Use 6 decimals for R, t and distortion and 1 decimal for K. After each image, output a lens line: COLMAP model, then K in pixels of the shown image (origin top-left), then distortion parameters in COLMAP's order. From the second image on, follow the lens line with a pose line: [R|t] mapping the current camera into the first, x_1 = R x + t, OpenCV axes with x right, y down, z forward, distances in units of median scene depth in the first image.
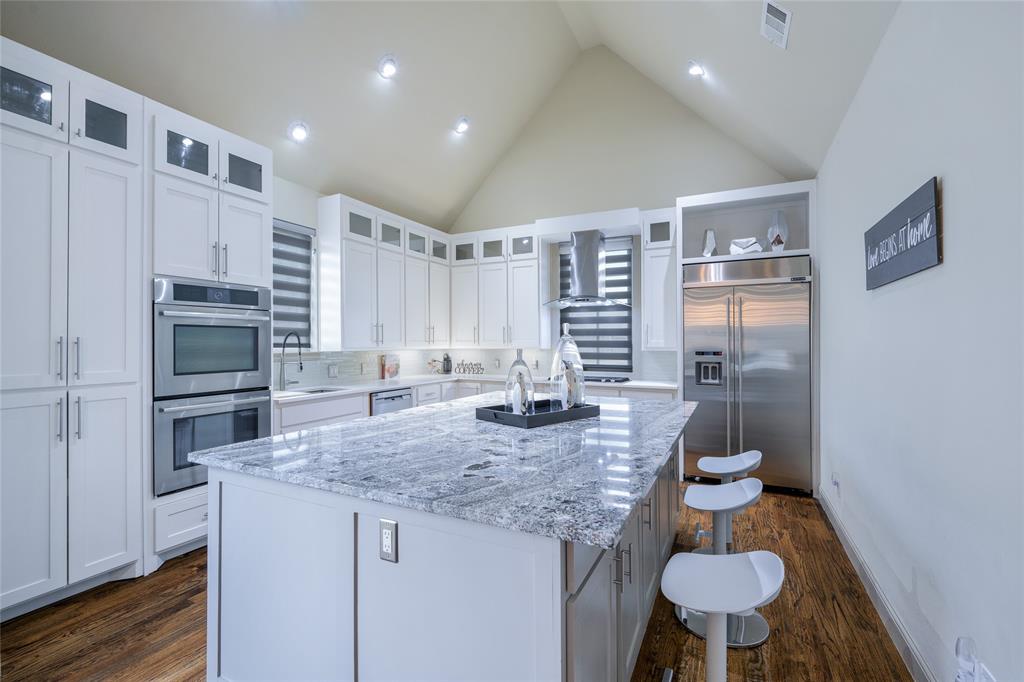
lens RADIAL K [[455.6, 0, 519.2], [0, 455.6, 340.1], [0, 0, 1]] dist [0.034114, -0.000094]
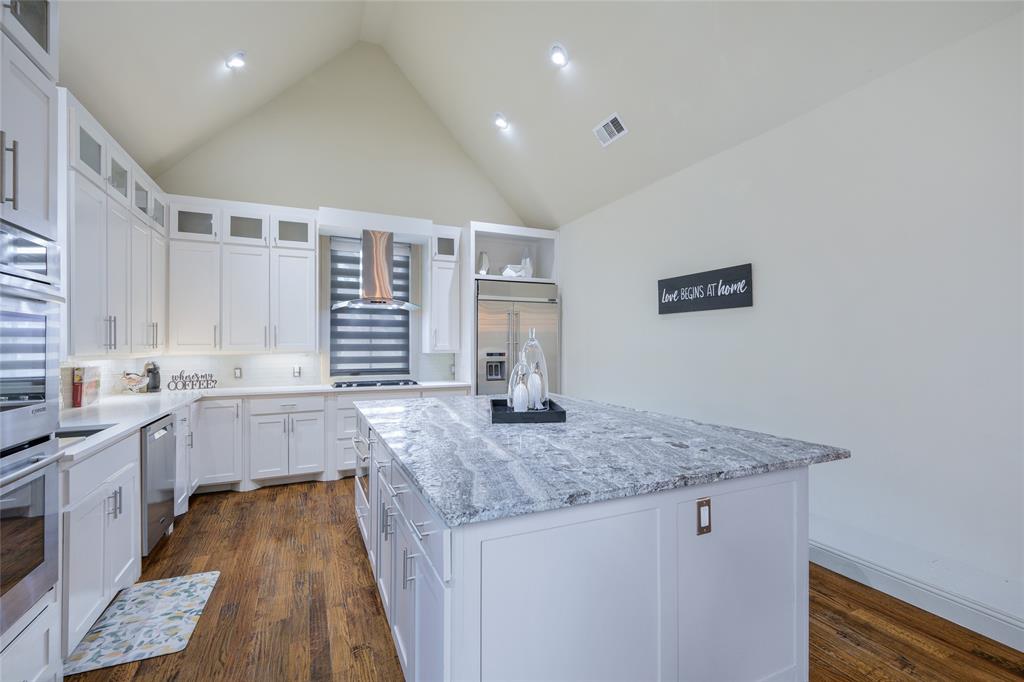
lens RADIAL K [[455.6, 0, 503.1], [0, 455.6, 344.8], [0, 0, 1]] dist [0.034114, -0.000094]
pose [[0.651392, -0.001452, 0.758740, -0.402746], [-0.000671, 0.999997, 0.002490, 0.000305], [-0.758741, -0.002131, 0.651389, 0.156693]]
